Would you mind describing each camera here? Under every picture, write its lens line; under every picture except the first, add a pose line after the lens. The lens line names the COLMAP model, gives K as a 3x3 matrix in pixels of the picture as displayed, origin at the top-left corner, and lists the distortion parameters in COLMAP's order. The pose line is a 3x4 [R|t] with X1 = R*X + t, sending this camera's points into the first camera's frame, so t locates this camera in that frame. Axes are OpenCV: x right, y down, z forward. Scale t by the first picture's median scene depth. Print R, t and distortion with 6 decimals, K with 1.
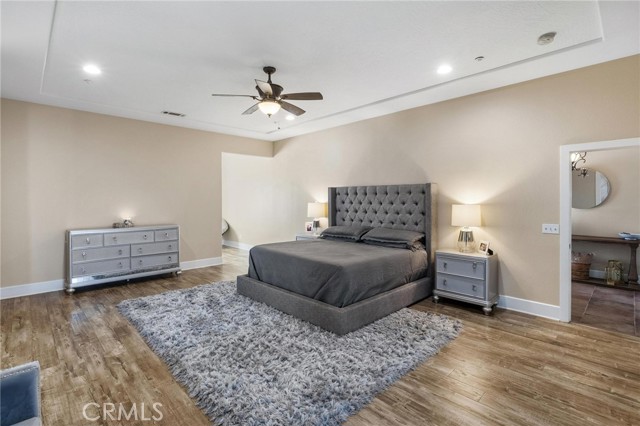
lens RADIAL K [[294.8, 0, 319.7], [0, 294.8, 208.3], [0, 0, 1]] dist [0.019464, 0.000154]
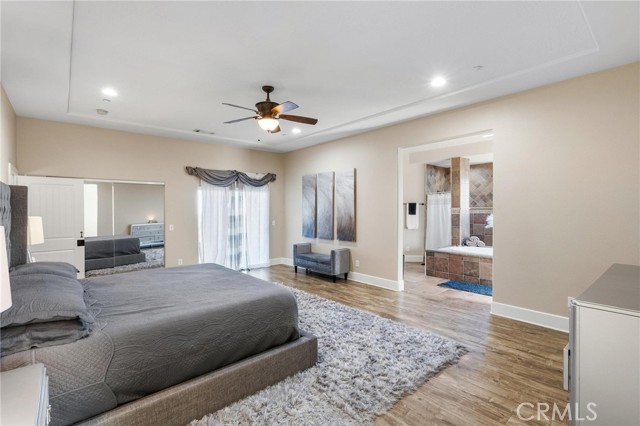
lens RADIAL K [[294.8, 0, 319.7], [0, 294.8, 208.3], [0, 0, 1]] dist [0.019464, 0.000154]
pose [[-0.997943, -0.000510, 0.064107, -0.532151], [0.000813, 0.999787, 0.020618, -0.059143], [-0.064103, 0.020627, -0.997730, 2.585392]]
